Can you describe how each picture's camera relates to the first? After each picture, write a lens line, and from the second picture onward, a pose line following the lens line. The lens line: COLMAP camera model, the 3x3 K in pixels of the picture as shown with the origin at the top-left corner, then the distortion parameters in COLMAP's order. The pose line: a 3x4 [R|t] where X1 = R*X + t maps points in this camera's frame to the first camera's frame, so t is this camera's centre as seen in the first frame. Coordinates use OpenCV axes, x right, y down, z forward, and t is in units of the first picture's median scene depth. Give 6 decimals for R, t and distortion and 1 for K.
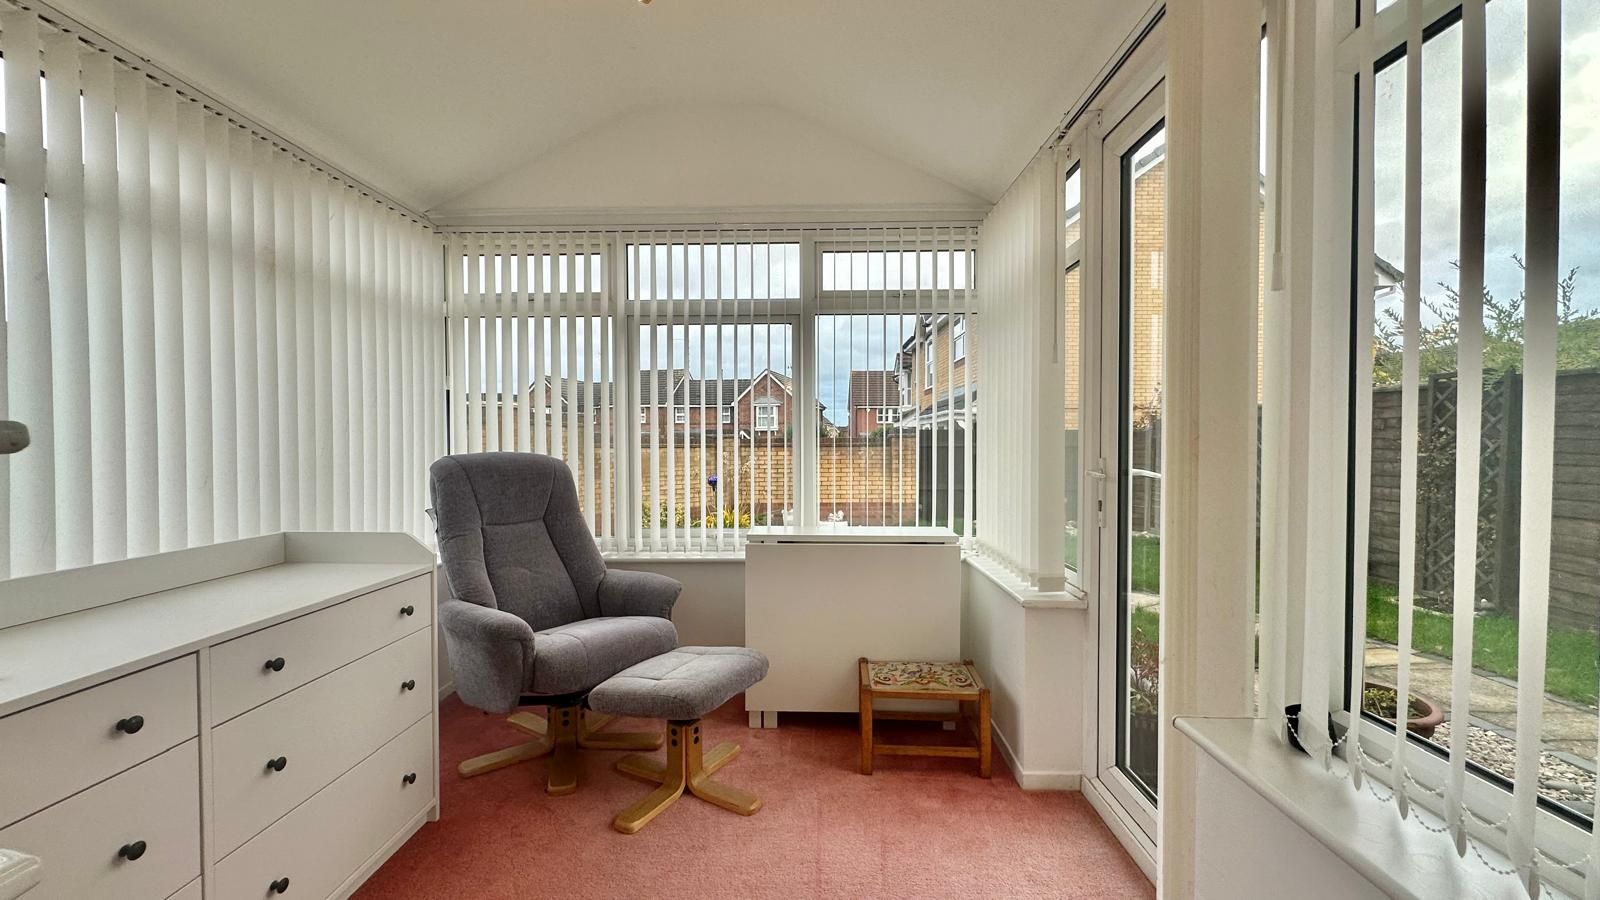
lens RADIAL K [[641.7, 0, 796.2], [0, 641.7, 450.7], [0, 0, 1]] dist [-0.000834, -0.000009]
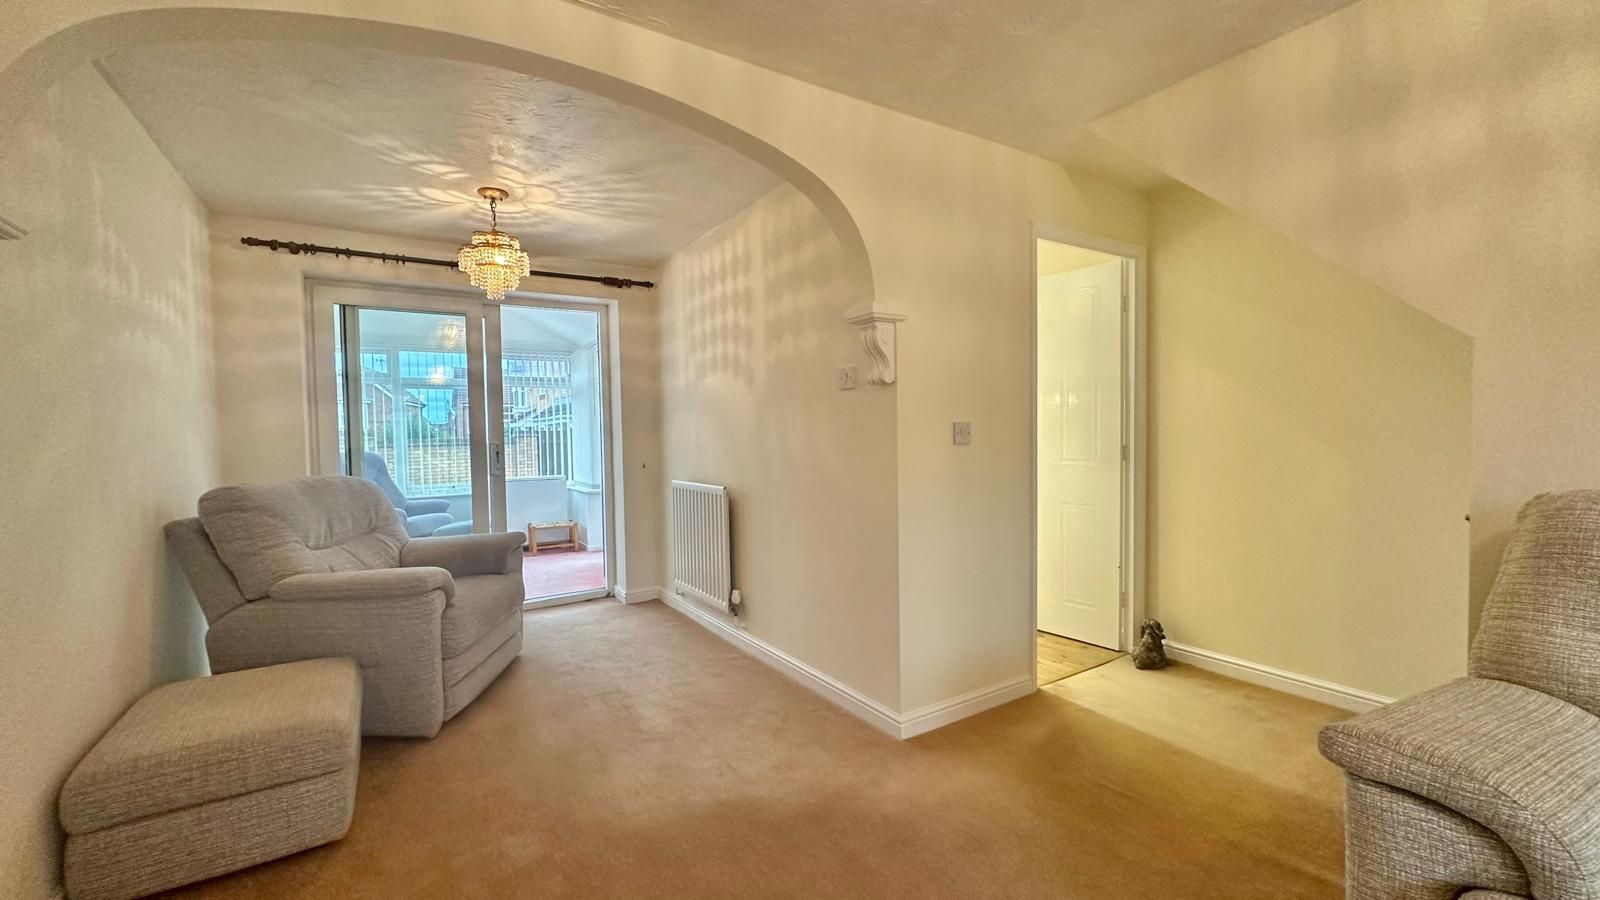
lens RADIAL K [[641.7, 0, 798.7], [0, 641.7, 453.1], [0, 0, 1]] dist [-0.000834, -0.000009]
pose [[0.831583, -0.032922, 0.554424, -0.380955], [0.026335, 0.999456, 0.019849, 0.002406], [-0.554776, -0.001906, 0.831997, -1.602456]]
